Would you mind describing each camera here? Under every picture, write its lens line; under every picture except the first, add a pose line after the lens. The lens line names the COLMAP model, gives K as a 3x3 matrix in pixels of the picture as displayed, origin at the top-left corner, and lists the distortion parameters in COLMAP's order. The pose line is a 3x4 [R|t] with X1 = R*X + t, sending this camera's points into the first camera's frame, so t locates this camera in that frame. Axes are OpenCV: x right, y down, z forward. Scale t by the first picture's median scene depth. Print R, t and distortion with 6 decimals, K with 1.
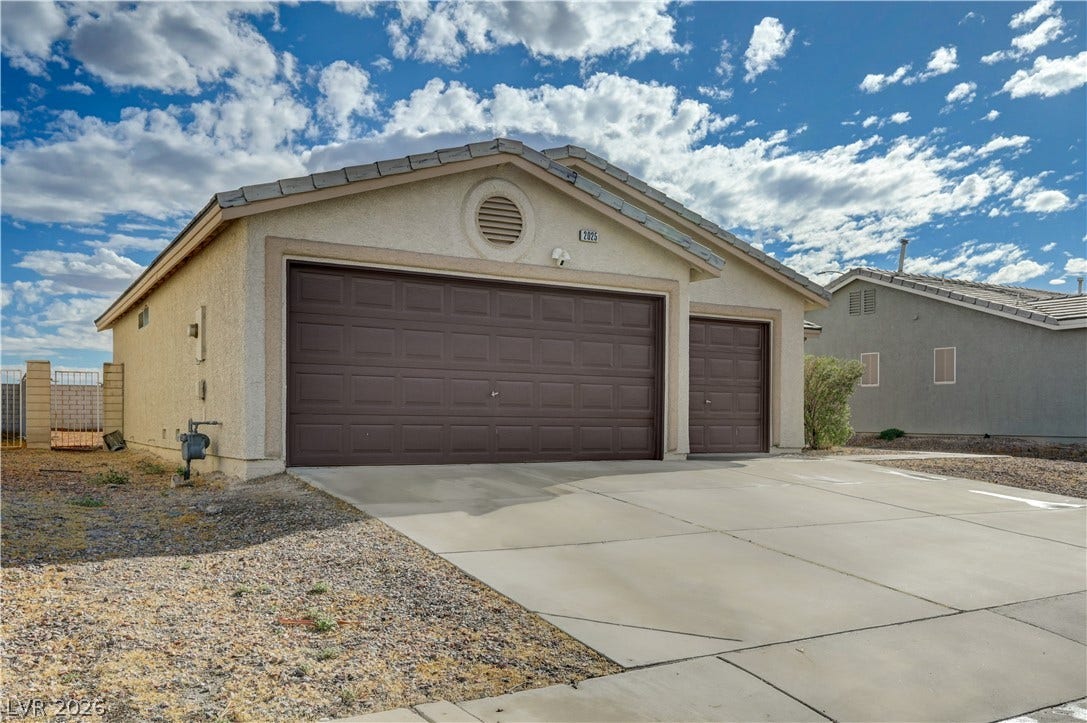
lens RADIAL K [[908.5, 0, 542.8], [0, 908.5, 414.5], [0, 0, 1]] dist [0.009934, -0.113778]
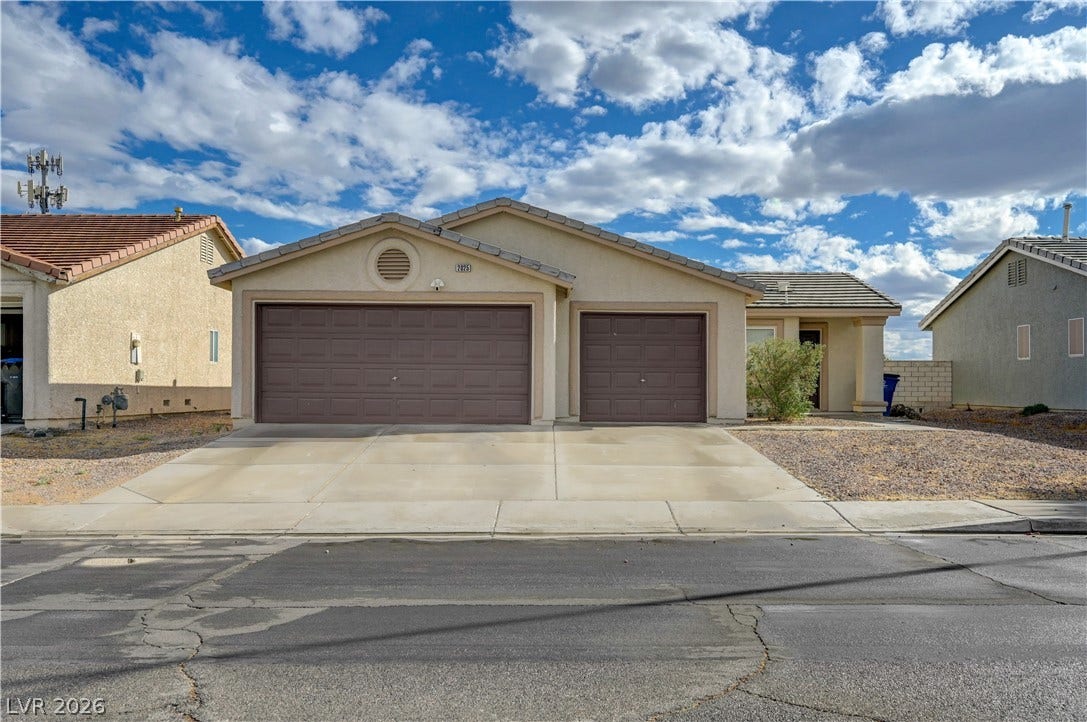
lens RADIAL K [[839.2, 0, 543.5], [0, 839.2, 361.0], [0, 0, 1]] dist [0.052189, -0.099141]
pose [[0.850094, -0.014958, -0.526419, 0.698068], [0.000703, 0.999628, -0.027268, -0.009466], [0.526631, 0.022810, 0.849788, -0.051709]]
